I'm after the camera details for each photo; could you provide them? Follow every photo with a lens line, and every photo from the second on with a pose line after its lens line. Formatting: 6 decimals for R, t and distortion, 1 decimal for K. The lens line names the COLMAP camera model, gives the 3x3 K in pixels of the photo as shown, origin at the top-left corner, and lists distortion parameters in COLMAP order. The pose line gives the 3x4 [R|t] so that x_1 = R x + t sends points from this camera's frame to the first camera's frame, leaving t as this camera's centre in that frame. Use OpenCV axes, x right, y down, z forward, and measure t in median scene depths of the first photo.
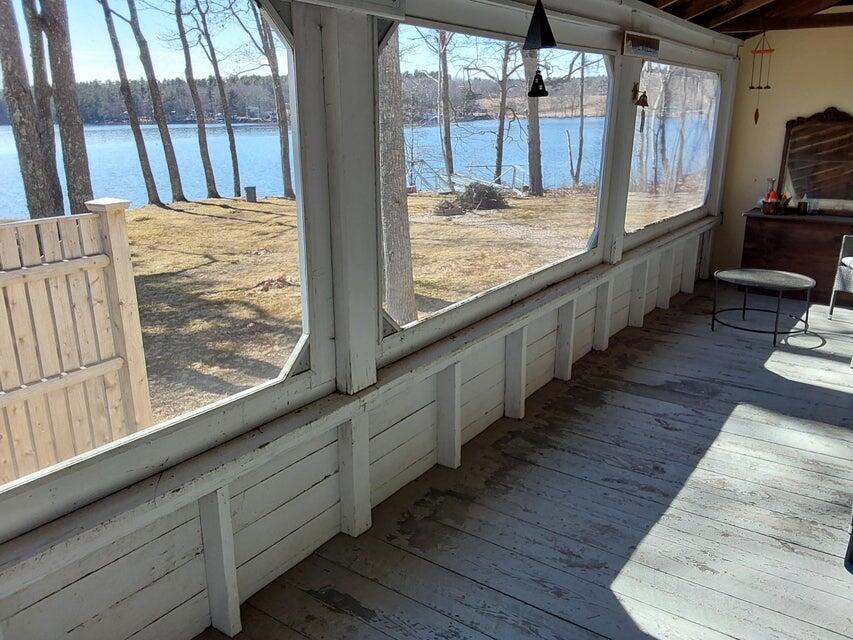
lens RADIAL K [[673.5, 0, 432.1], [0, 673.5, 314.4], [0, 0, 1]] dist [0.130387, -0.175203]
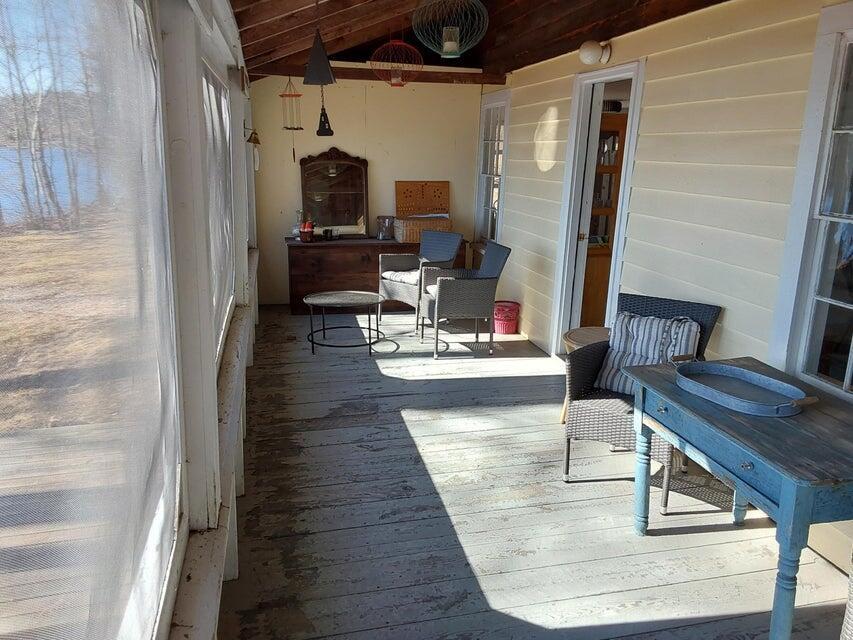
lens RADIAL K [[673.5, 0, 432.1], [0, 673.5, 314.4], [0, 0, 1]] dist [0.130387, -0.175203]
pose [[0.669472, -0.163634, 0.724590, -0.290250], [0.195195, 0.979909, 0.040946, -0.058125], [-0.716733, 0.114024, 0.687962, 0.185530]]
